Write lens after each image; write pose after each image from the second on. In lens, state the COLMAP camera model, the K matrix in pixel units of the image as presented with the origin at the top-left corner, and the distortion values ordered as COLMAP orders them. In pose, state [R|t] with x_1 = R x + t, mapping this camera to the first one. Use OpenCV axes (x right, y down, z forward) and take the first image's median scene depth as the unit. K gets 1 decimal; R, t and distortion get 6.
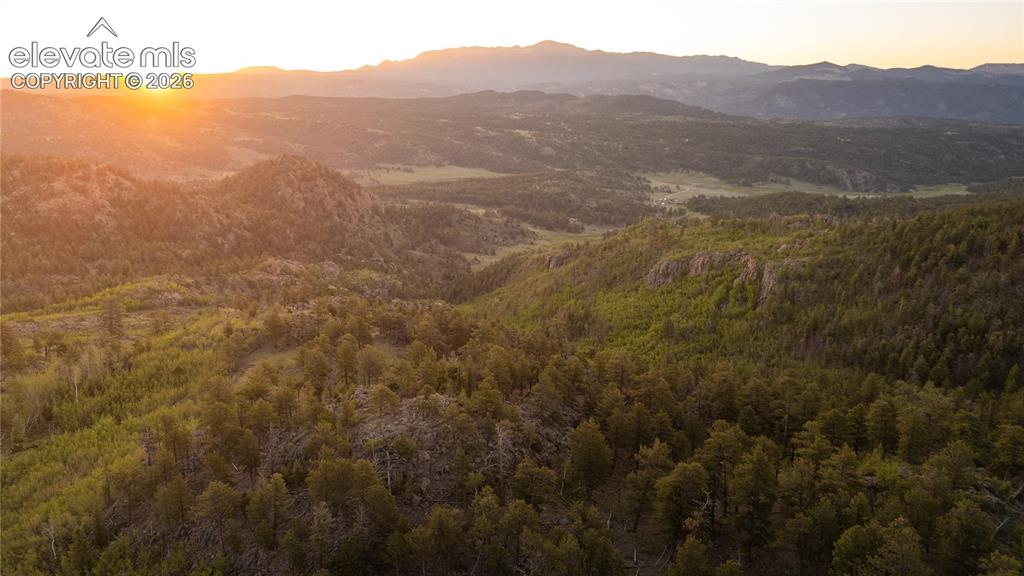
lens RADIAL K [[749.4, 0, 512.0], [0, 749.4, 288.0], [0, 0, 1]] dist [0.075018, -0.062330]
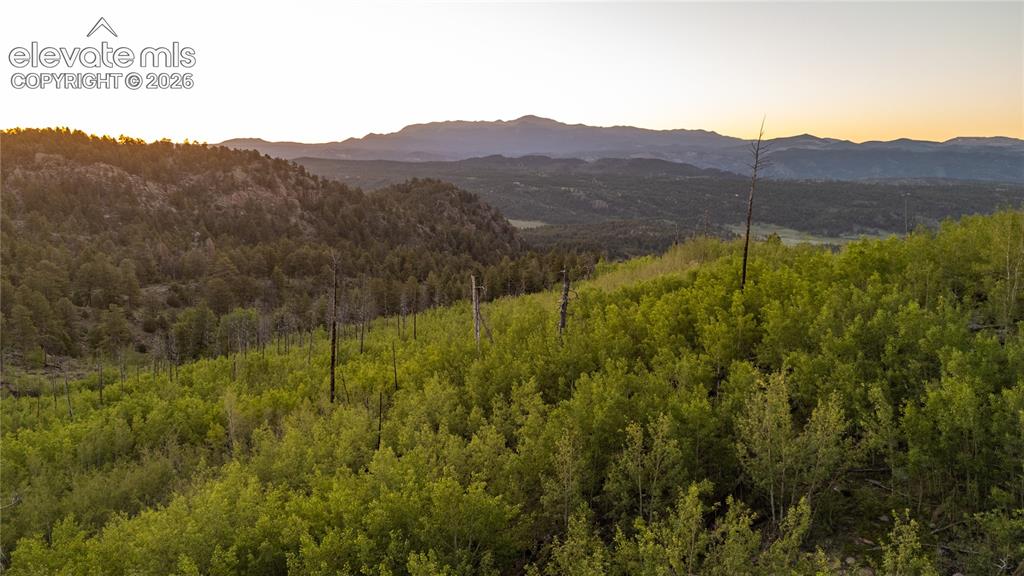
lens RADIAL K [[749.4, 0, 512.0], [0, 749.4, 288.0], [0, 0, 1]] dist [0.075018, -0.062330]
pose [[0.999410, -0.005642, 0.033869, -0.104534], [0.008828, 0.995469, -0.094678, 0.010783], [-0.033181, 0.094922, 0.994932, 0.087374]]
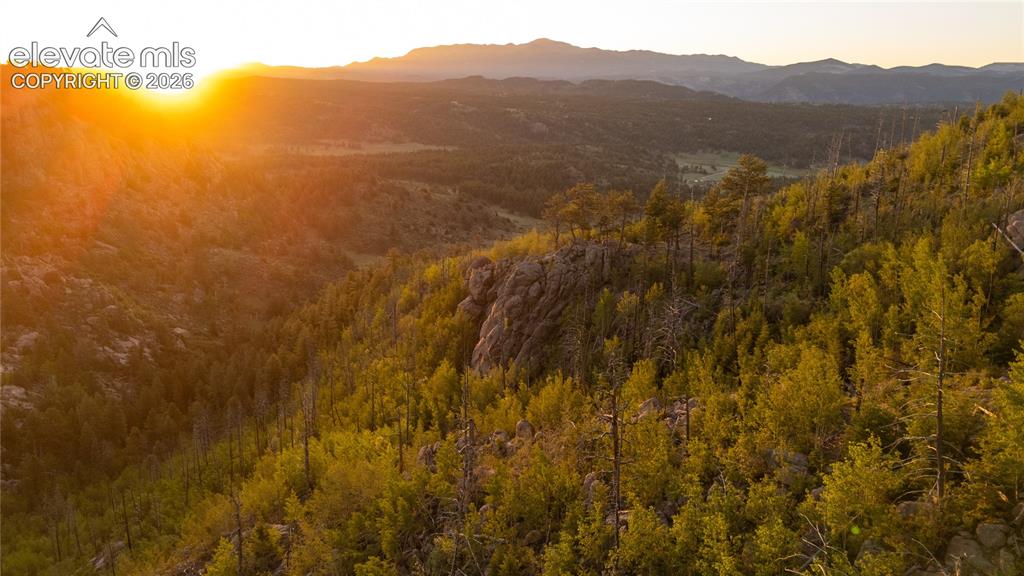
lens RADIAL K [[749.4, 0, 512.0], [0, 749.4, 288.0], [0, 0, 1]] dist [0.075018, -0.062330]
pose [[0.999965, 0.003682, 0.007528, 0.015263], [-0.003651, 0.999985, -0.004186, -0.010527], [-0.007543, 0.004158, 0.999963, 0.227670]]
